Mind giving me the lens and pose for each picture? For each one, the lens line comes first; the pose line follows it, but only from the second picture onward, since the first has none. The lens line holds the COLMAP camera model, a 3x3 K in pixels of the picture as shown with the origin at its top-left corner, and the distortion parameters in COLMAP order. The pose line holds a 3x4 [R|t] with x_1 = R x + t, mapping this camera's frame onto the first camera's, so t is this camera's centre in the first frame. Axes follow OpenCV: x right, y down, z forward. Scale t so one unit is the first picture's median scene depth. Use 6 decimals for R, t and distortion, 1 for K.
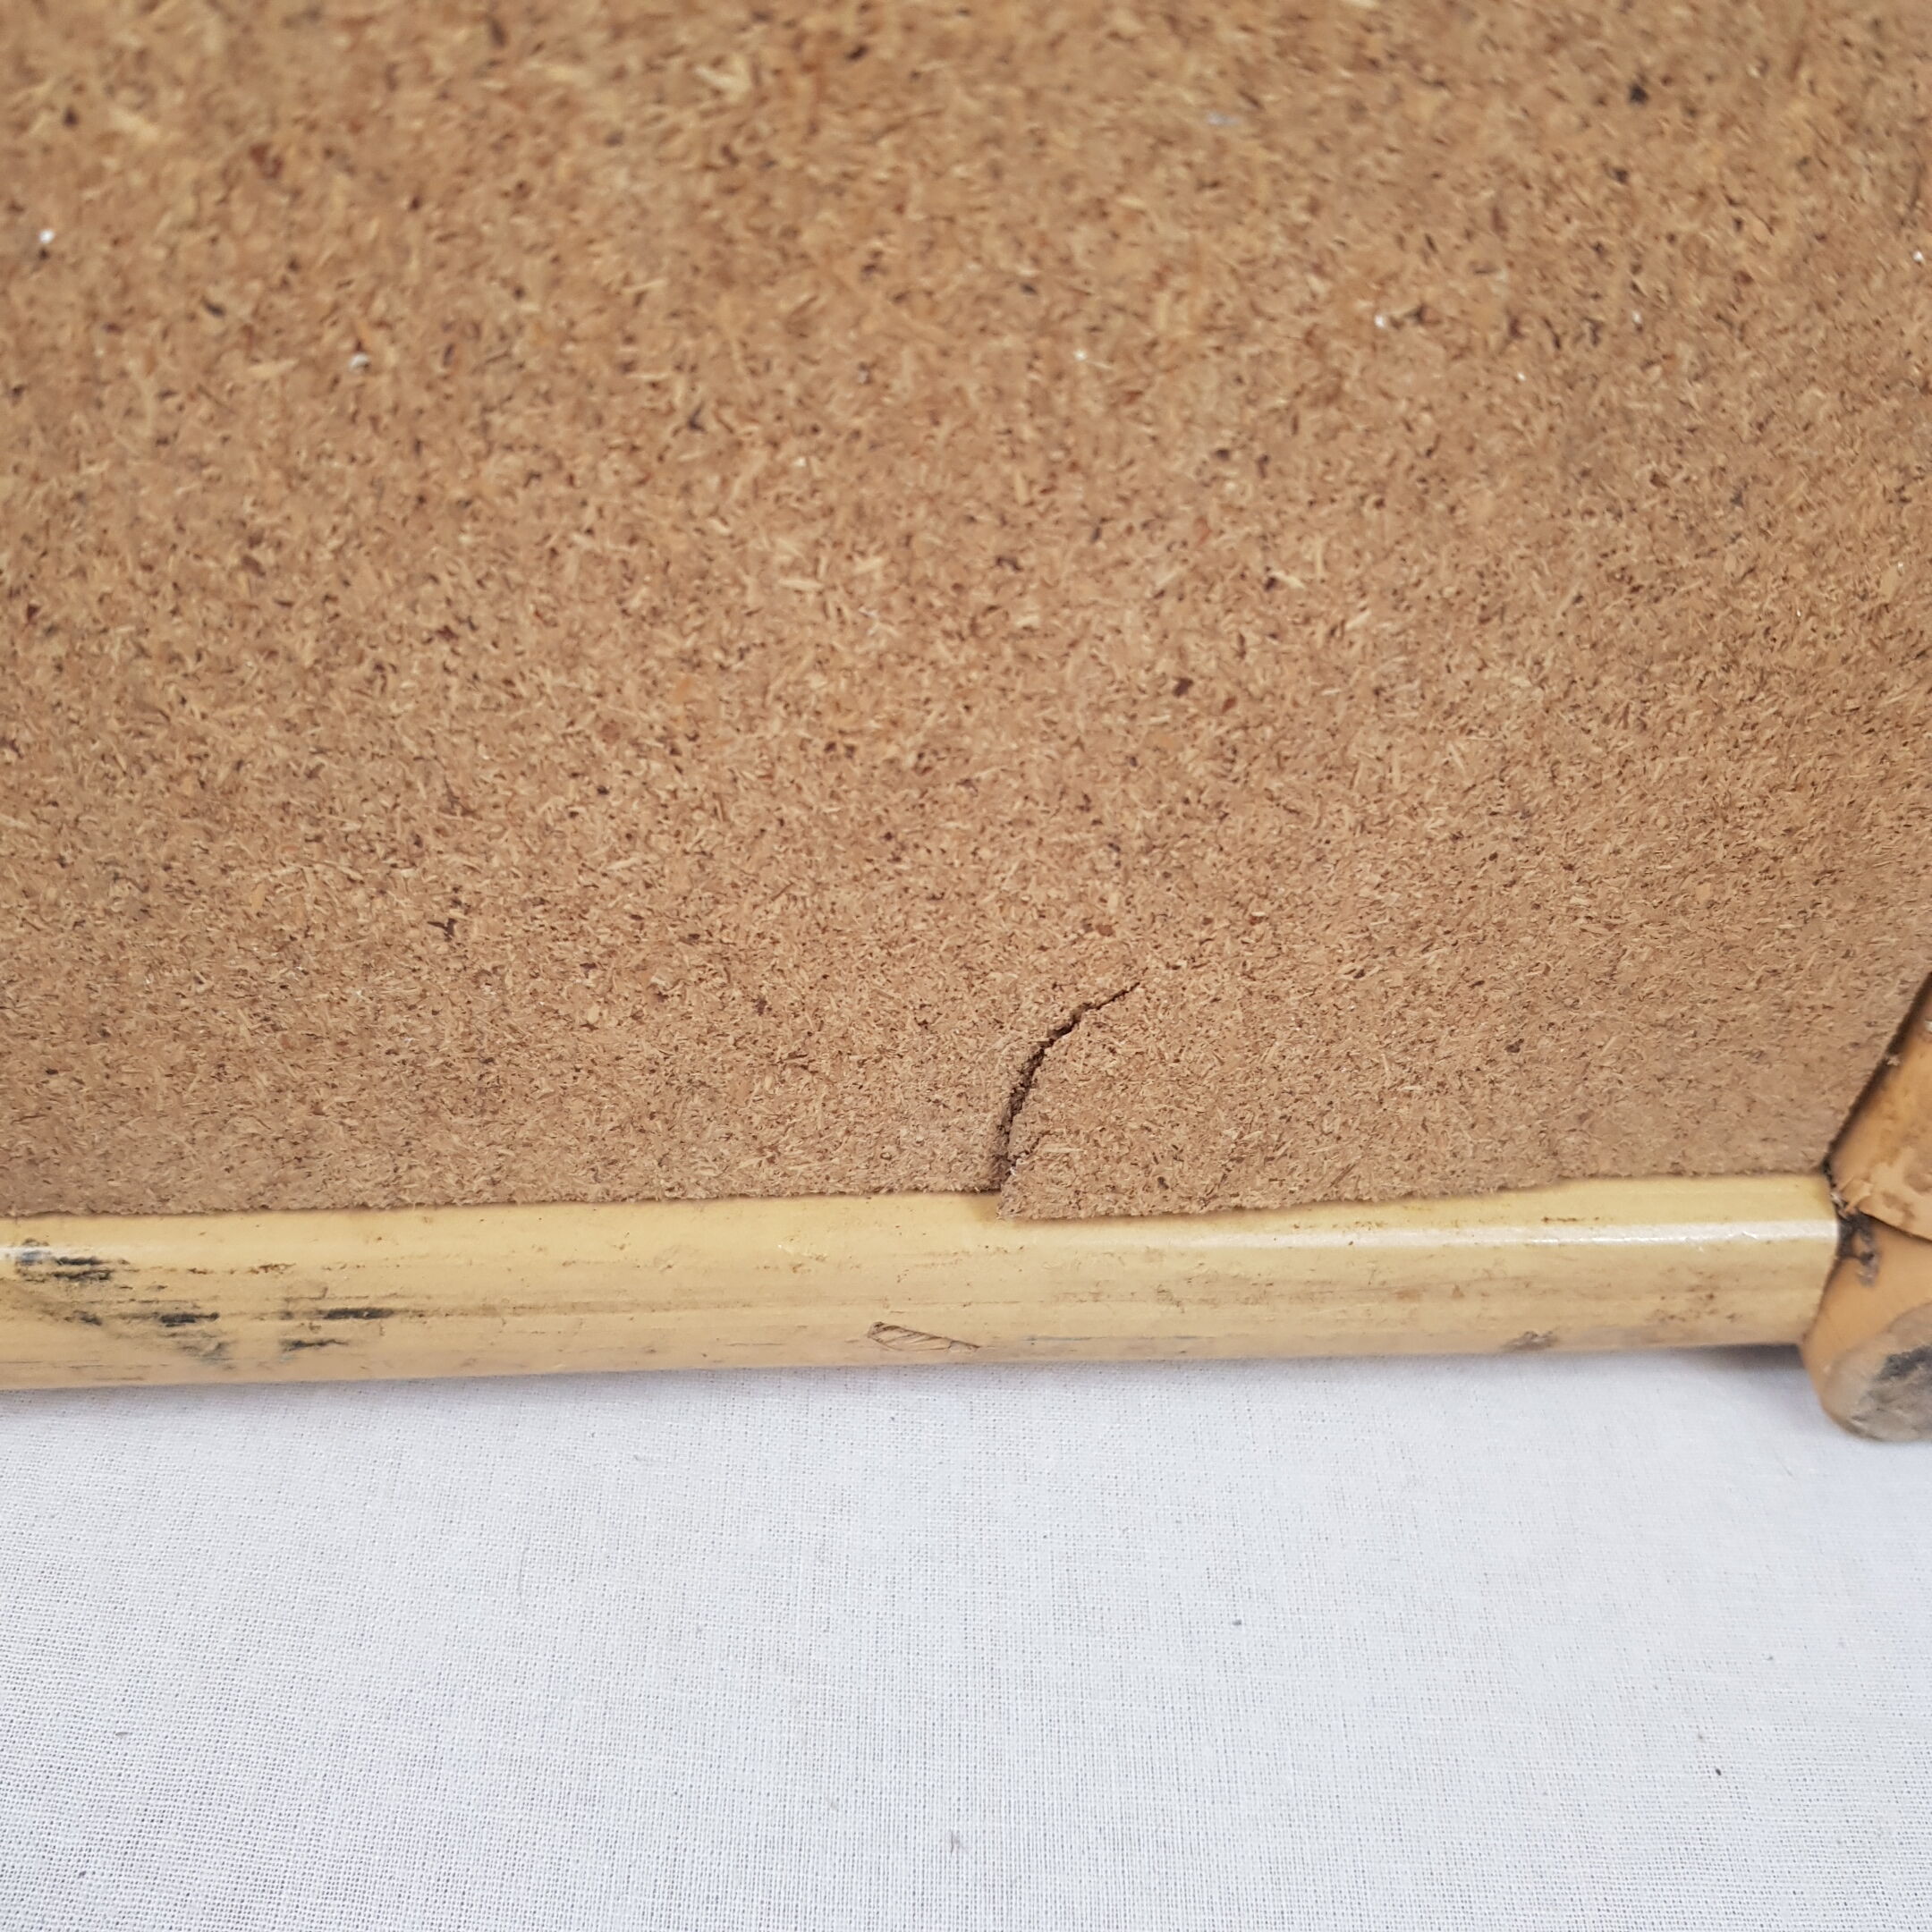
lens RADIAL K [[2088.9, 0, 969.5], [0, 2088.9, 951.8], [0, 0, 1]] dist [0.049784, 0.000000]
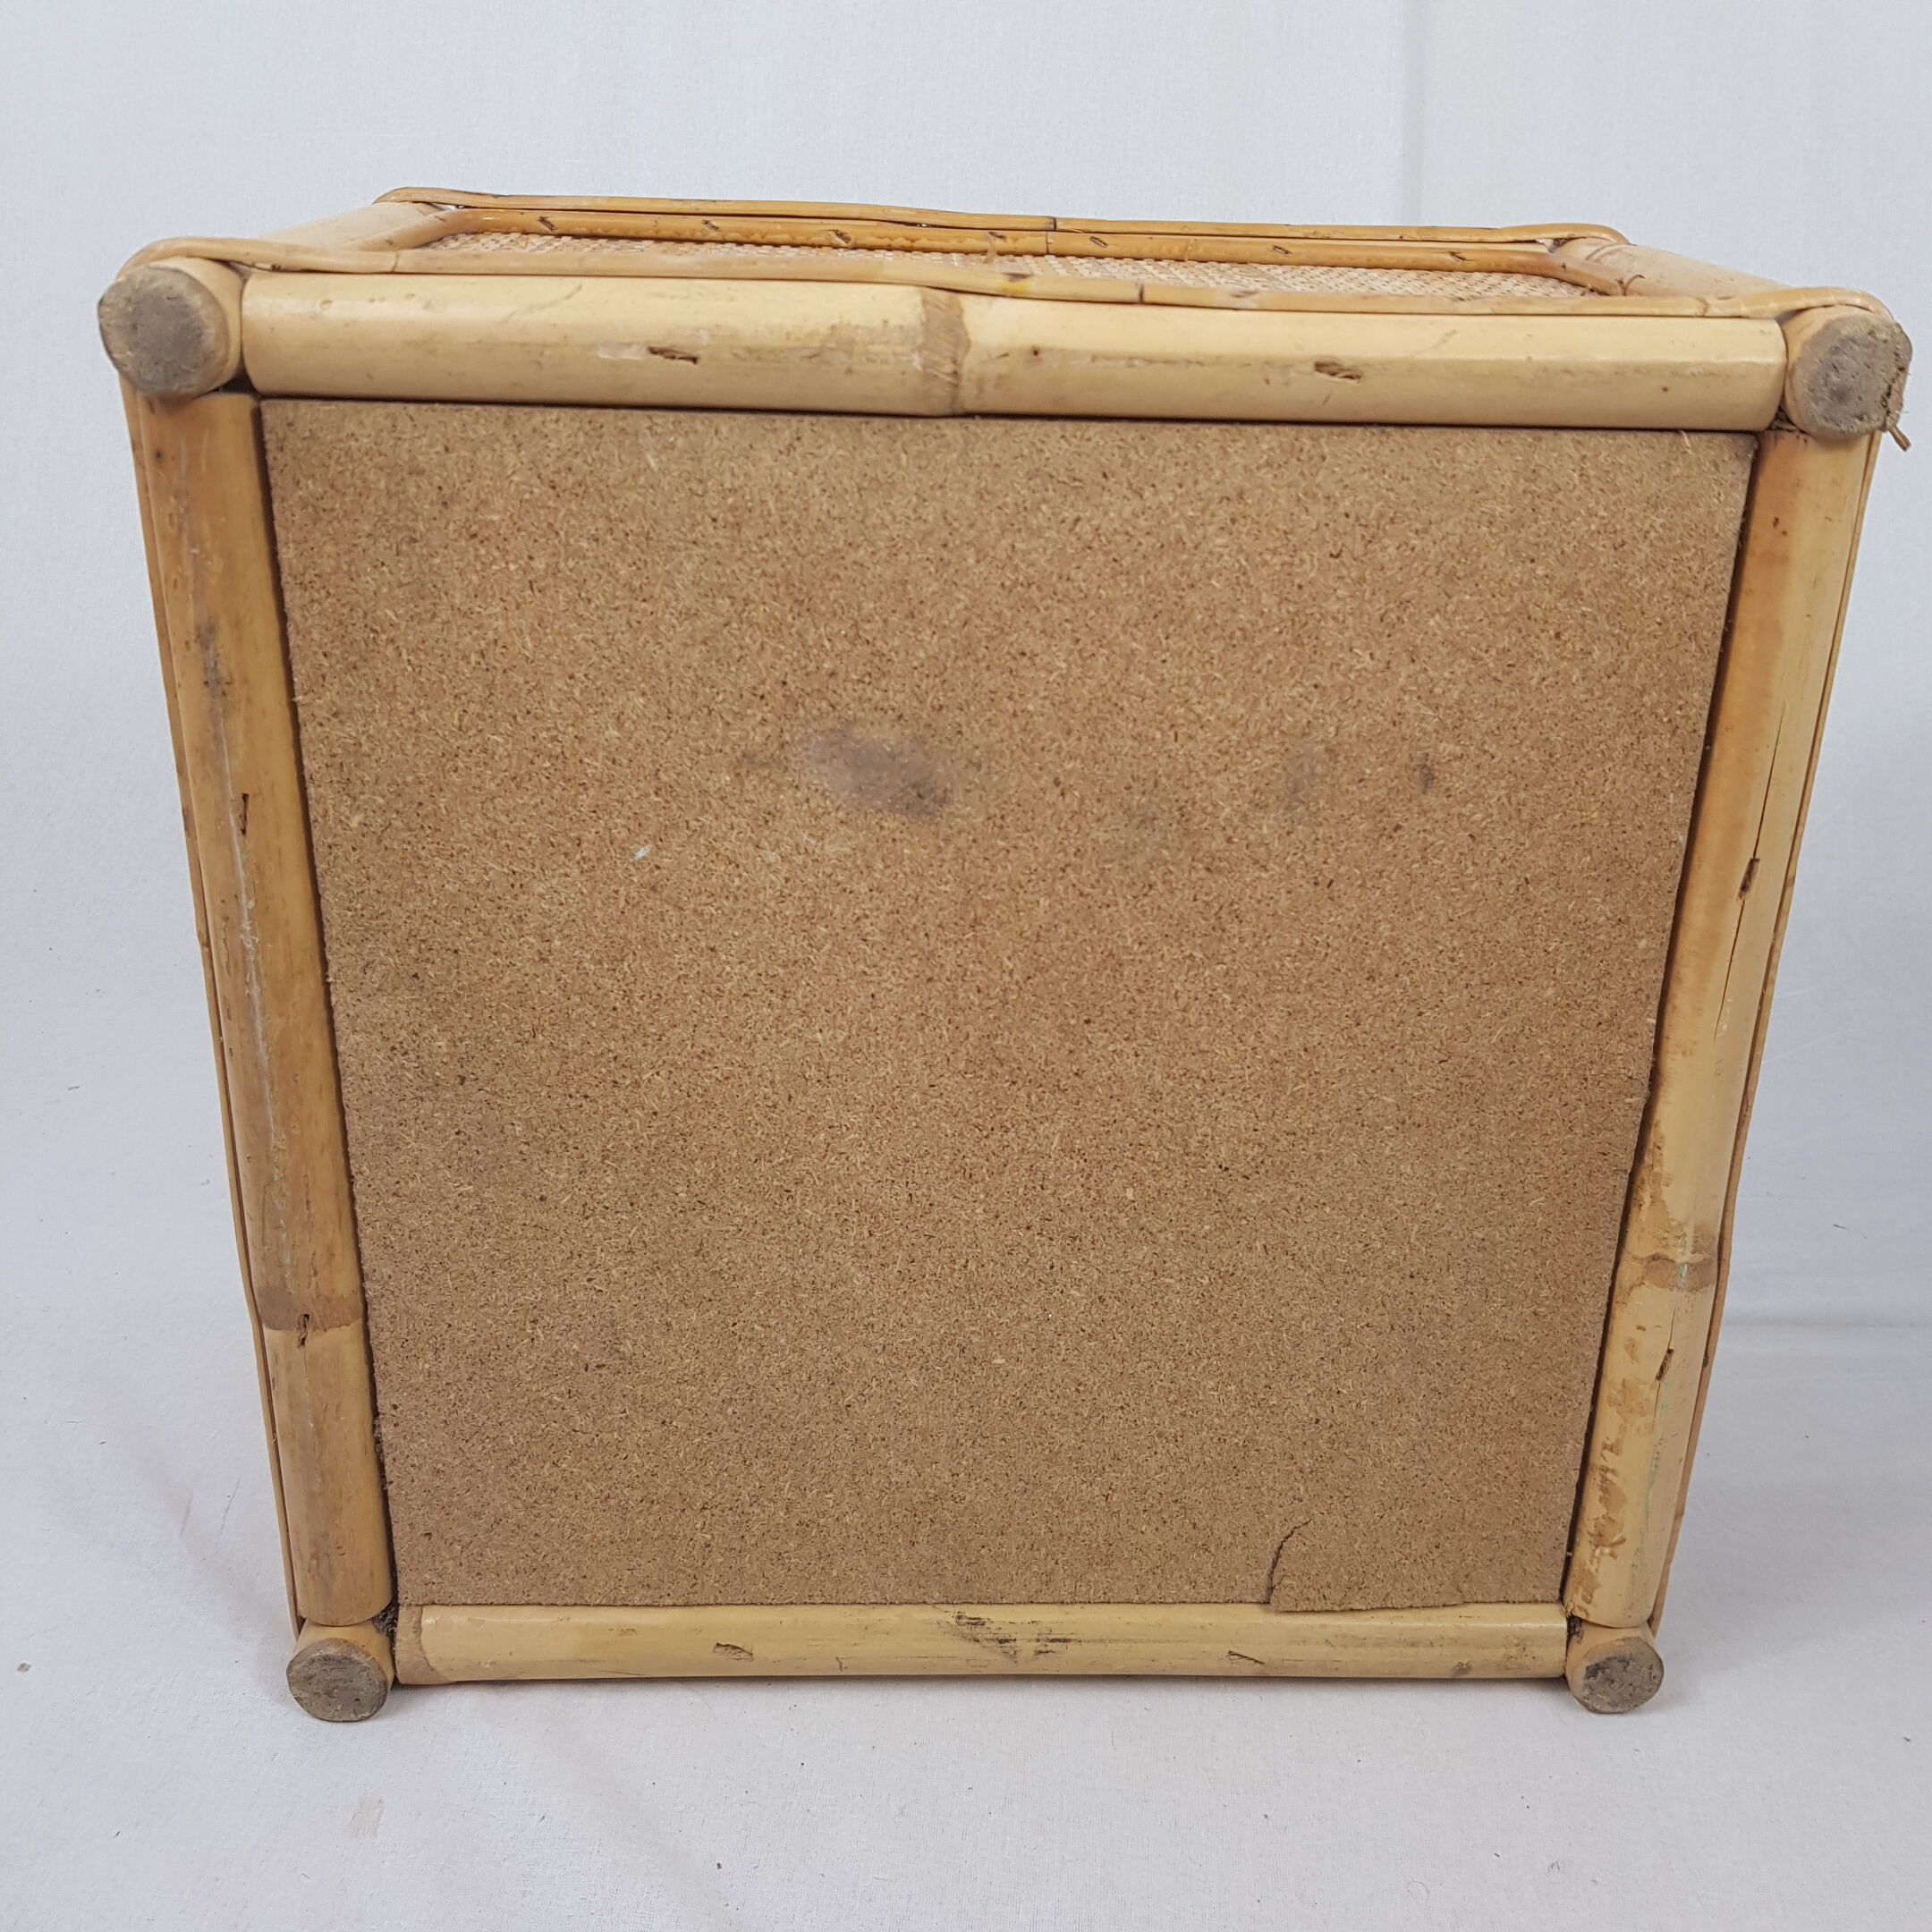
lens RADIAL K [[2088.9, 0, 981.4], [0, 2088.9, 961.5], [0, 0, 1]] dist [0.049784, 0.000000]
pose [[0.997196, -0.029375, -0.068822, -0.174788], [0.000538, 0.922512, -0.385968, 0.461073], [0.074827, 0.384848, 0.919942, -2.298005]]
